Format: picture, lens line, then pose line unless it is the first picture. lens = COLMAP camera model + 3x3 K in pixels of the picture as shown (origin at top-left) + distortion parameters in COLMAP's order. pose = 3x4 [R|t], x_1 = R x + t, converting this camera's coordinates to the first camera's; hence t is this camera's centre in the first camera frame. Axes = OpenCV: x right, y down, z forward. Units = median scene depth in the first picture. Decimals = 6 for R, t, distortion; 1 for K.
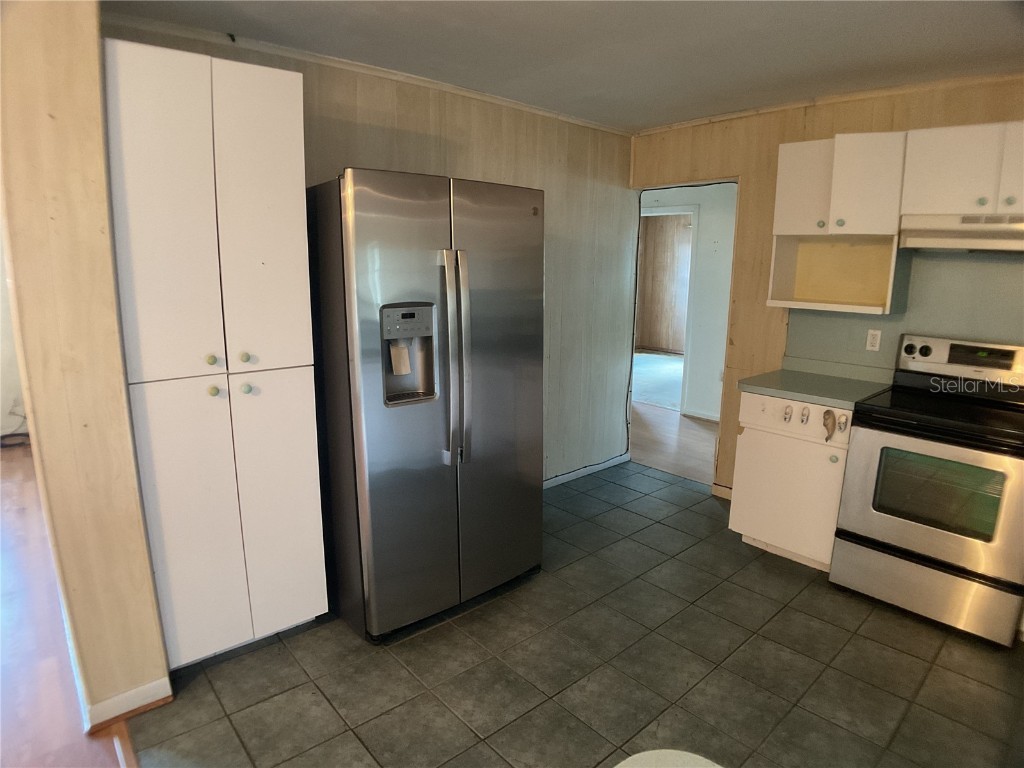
lens RADIAL K [[588.8, 0, 512.1], [0, 588.8, 381.1], [0, 0, 1]] dist [-0.085568, 0.000034]
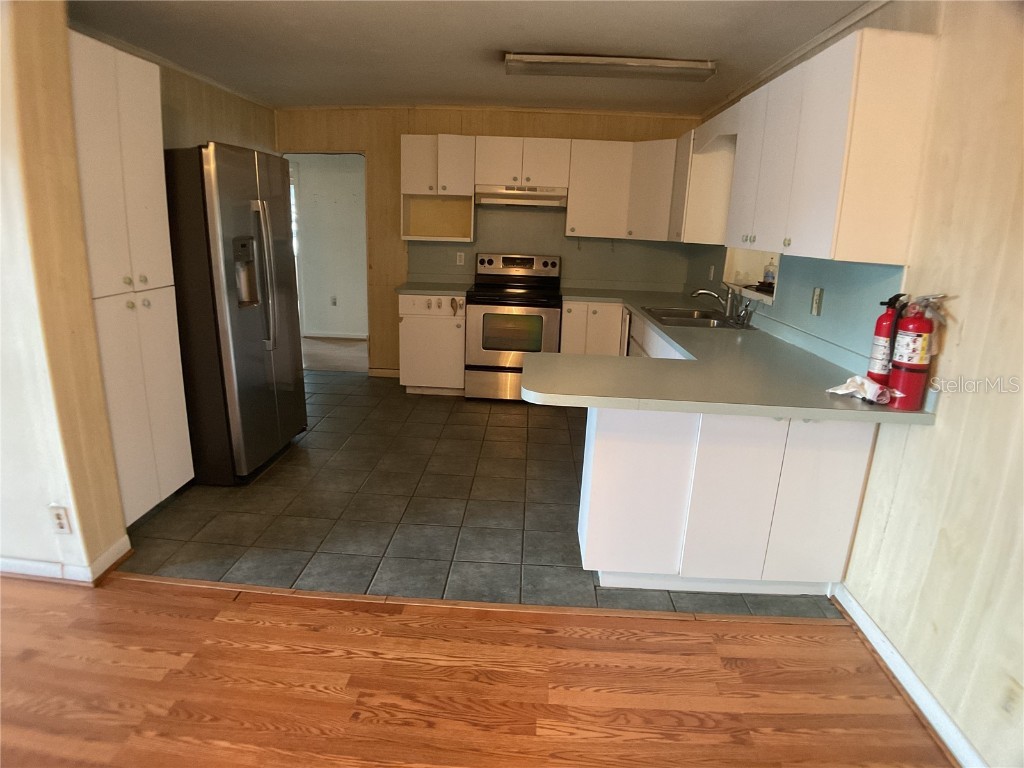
lens RADIAL K [[588.8, 0, 506.5], [0, 588.8, 383.7], [0, 0, 1]] dist [-0.085568, 0.000034]
pose [[0.700761, -0.175782, 0.691400, -0.619385], [0.115036, 0.984328, 0.133664, 0.088699], [-0.704060, -0.014130, 0.710000, -0.386309]]
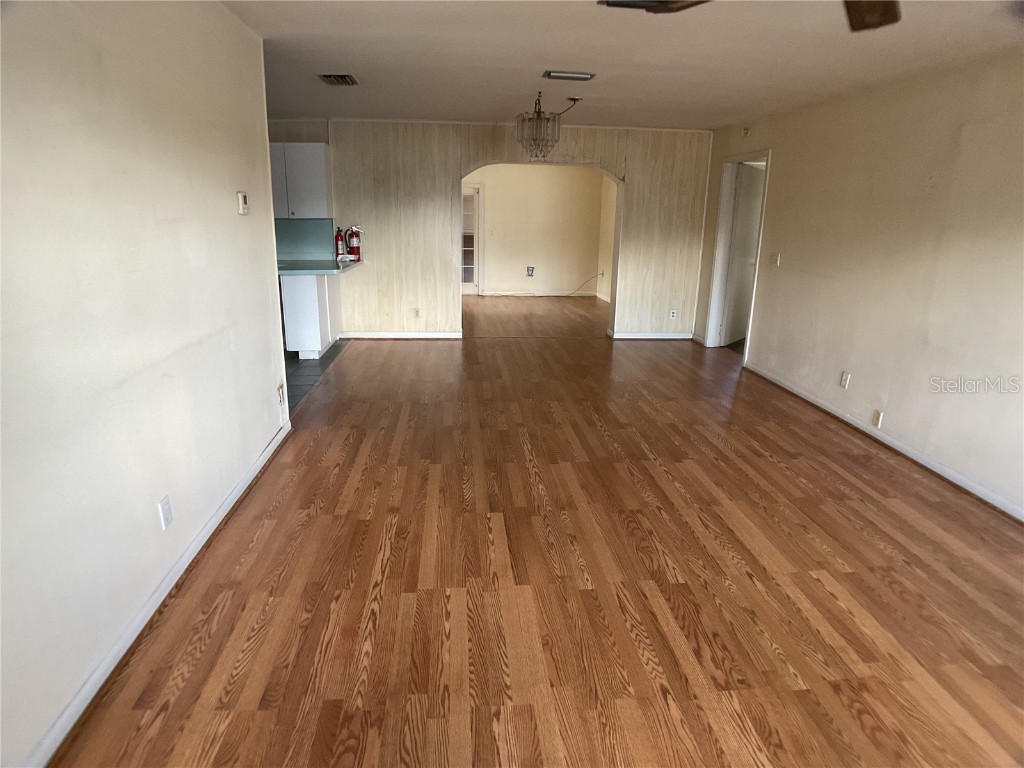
lens RADIAL K [[588.8, 0, 502.3], [0, 588.8, 403.4], [0, 0, 1]] dist [-0.085568, 0.000034]
pose [[-0.795918, -0.206803, 0.568987, -1.808509], [0.093311, 0.886712, 0.452808, -0.254998], [-0.598170, 0.413491, -0.686453, 1.356379]]
